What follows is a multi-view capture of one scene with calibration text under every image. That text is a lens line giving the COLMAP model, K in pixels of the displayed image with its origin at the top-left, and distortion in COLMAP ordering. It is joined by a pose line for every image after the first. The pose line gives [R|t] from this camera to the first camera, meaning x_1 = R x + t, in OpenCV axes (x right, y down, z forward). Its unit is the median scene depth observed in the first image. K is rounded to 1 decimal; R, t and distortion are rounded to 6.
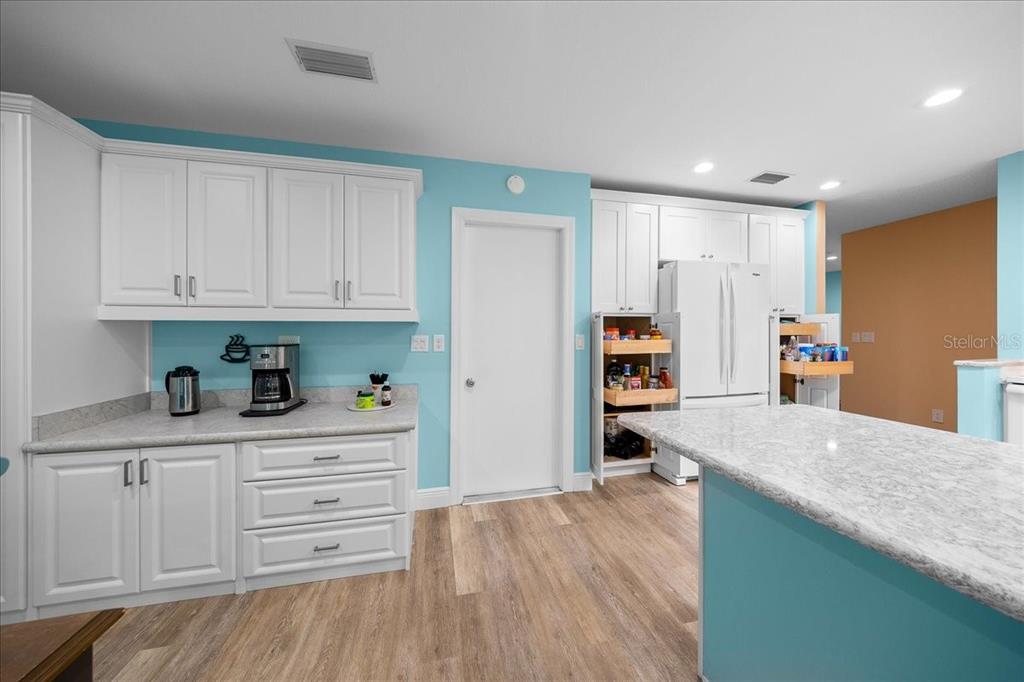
lens RADIAL K [[339.6, 0, 510.0], [0, 339.6, 338.9], [0, 0, 1]] dist [-0.003006, -0.000267]
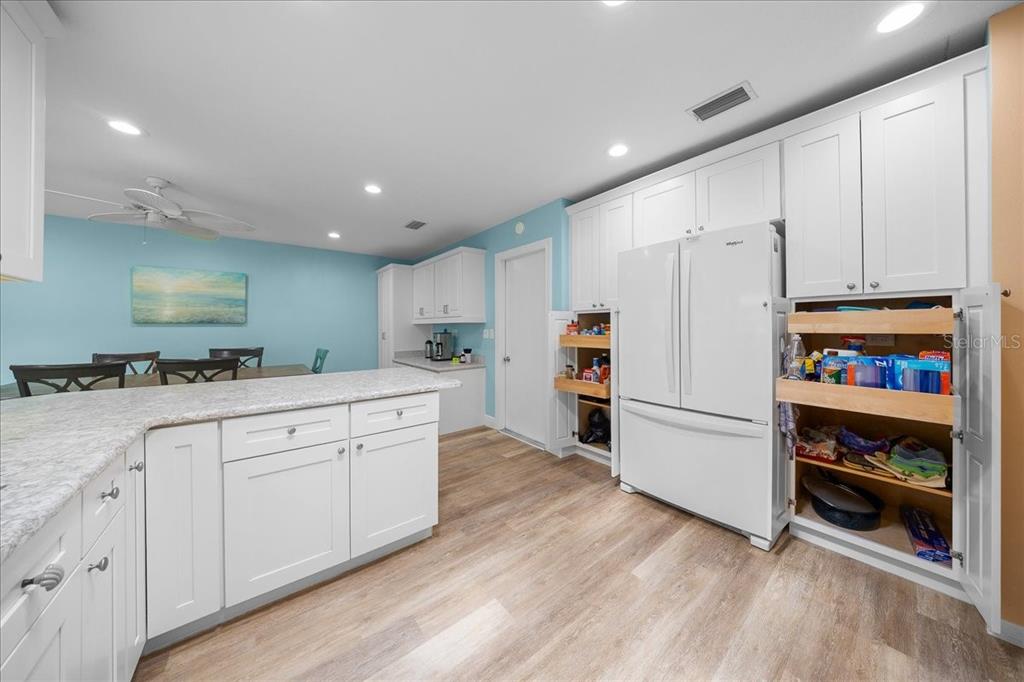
lens RADIAL K [[321.9, 0, 510.0], [0, 321.9, 332.9], [0, 0, 1]] dist [0.000713, -0.000090]
pose [[0.429706, 0.016782, -0.902813, 1.407845], [-0.009862, 0.999855, 0.013892, -0.018118], [0.902915, 0.002934, 0.429809, 0.399307]]
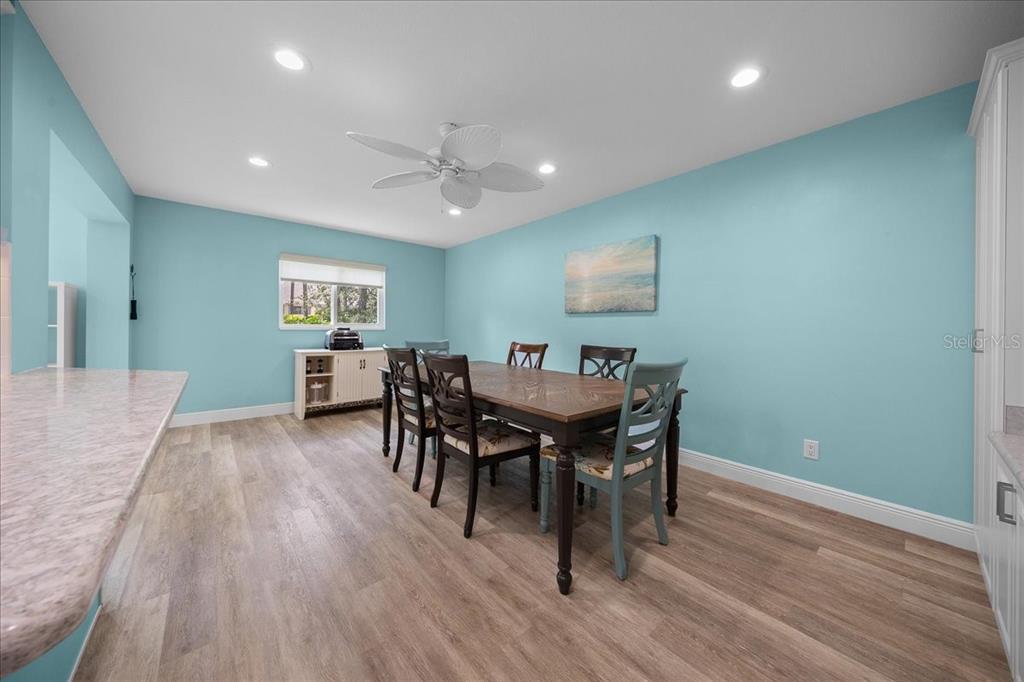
lens RADIAL K [[349.6, 0, 507.7], [0, 349.6, 331.2], [0, 0, 1]] dist [-0.002732, -0.000183]
pose [[-0.887608, -0.001457, -0.460598, 0.094504], [-0.013031, 0.999674, 0.021951, 0.026428], [0.460416, 0.025486, -0.887338, 0.755989]]
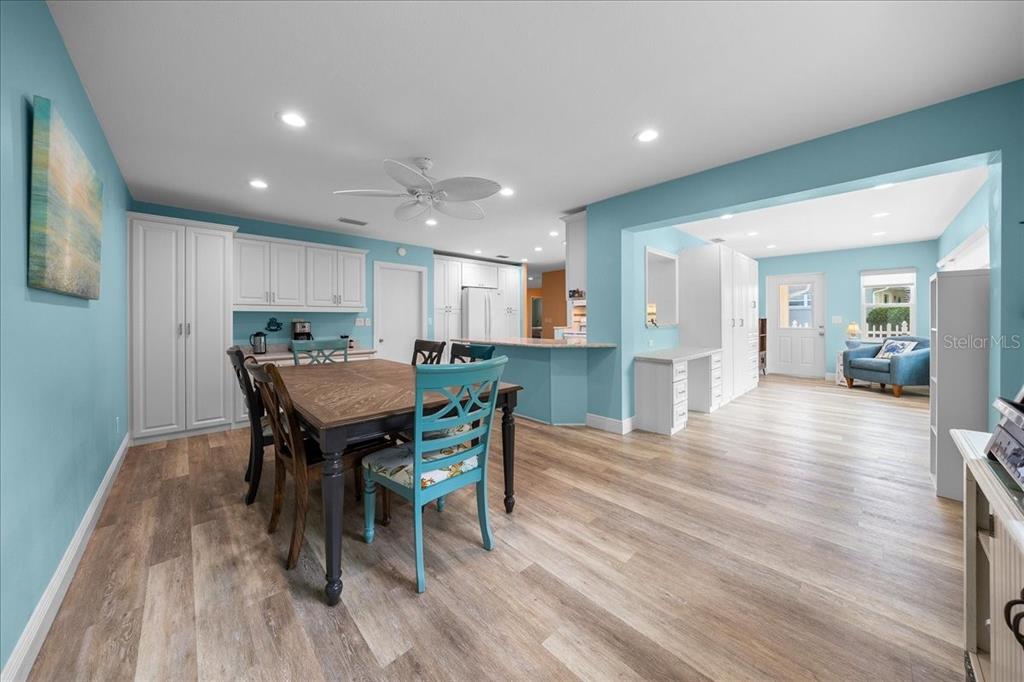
lens RADIAL K [[346.9, 0, 510.0], [0, 346.9, 318.3], [0, 0, 1]] dist [-0.001256, -0.000146]
pose [[0.861624, 0.000322, 0.507546, -0.598493], [0.008719, 0.999843, -0.015435, 0.033940], [-0.507472, 0.017724, 0.861486, -1.503713]]
